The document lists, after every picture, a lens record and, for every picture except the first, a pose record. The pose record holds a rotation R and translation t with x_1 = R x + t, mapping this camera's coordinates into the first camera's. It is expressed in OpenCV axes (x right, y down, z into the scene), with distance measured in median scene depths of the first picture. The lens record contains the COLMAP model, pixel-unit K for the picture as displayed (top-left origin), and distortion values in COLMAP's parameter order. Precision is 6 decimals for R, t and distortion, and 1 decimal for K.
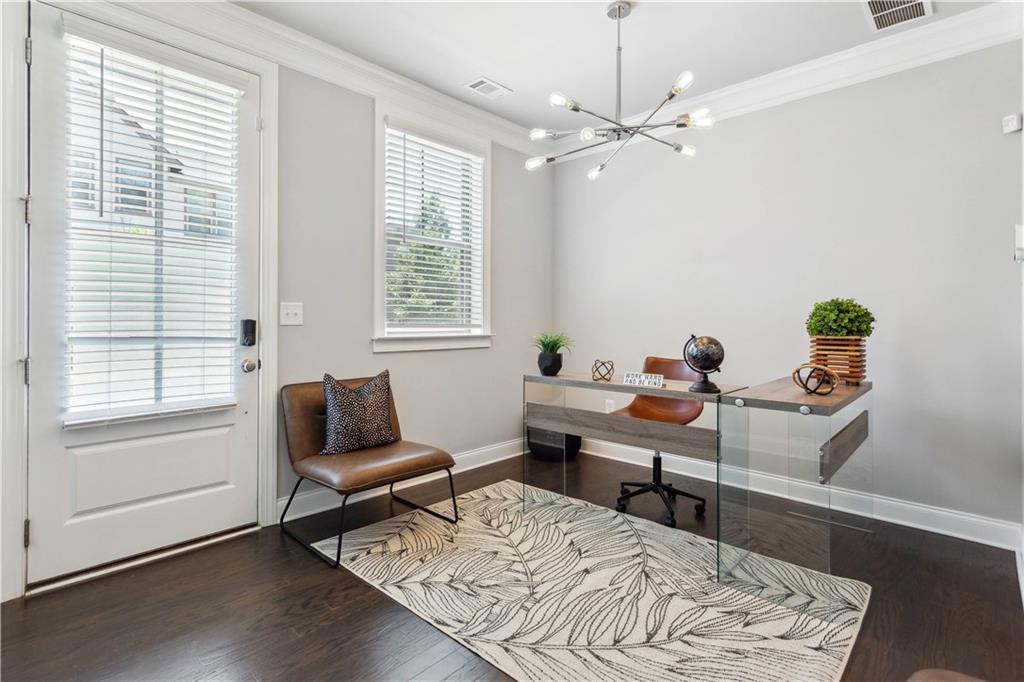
lens RADIAL K [[501.7, 0, 502.1], [0, 501.7, 320.0], [0, 0, 1]] dist [0.001791, 0.000164]
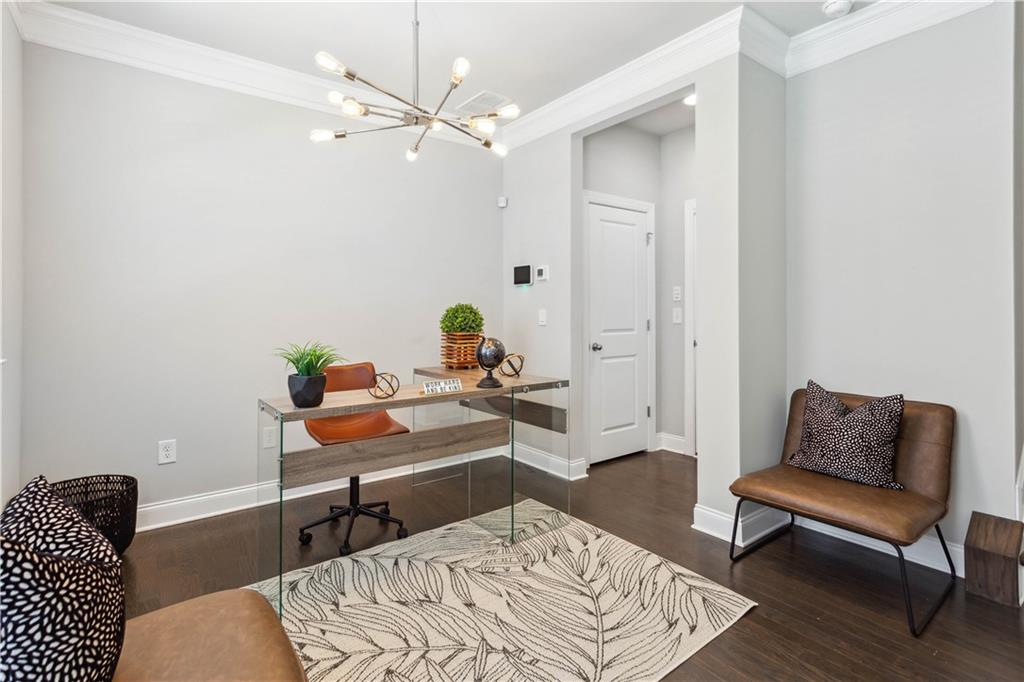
lens RADIAL K [[499.7, 0, 511.2], [0, 499.7, 312.0], [0, 0, 1]] dist [-0.000540, 0.000073]
pose [[0.157758, -0.001118, 0.987477, -0.704973], [0.004287, 0.999991, 0.000447, -0.025577], [-0.987468, 0.004163, 0.157761, 0.782696]]
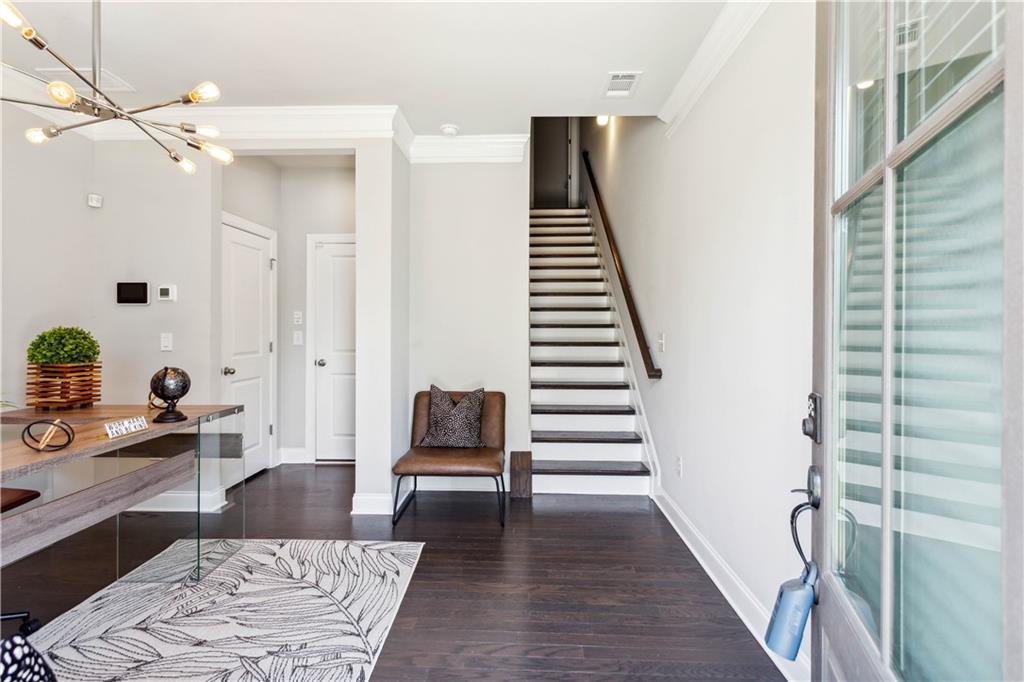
lens RADIAL K [[488.1, 0, 507.9], [0, 488.1, 333.3], [0, 0, 1]] dist [0.002801, 0.000057]
pose [[-0.668631, -0.008876, 0.743541, -0.819897], [-0.002254, 0.999948, 0.009911, -0.049808], [-0.743591, 0.004951, -0.668616, 1.168323]]
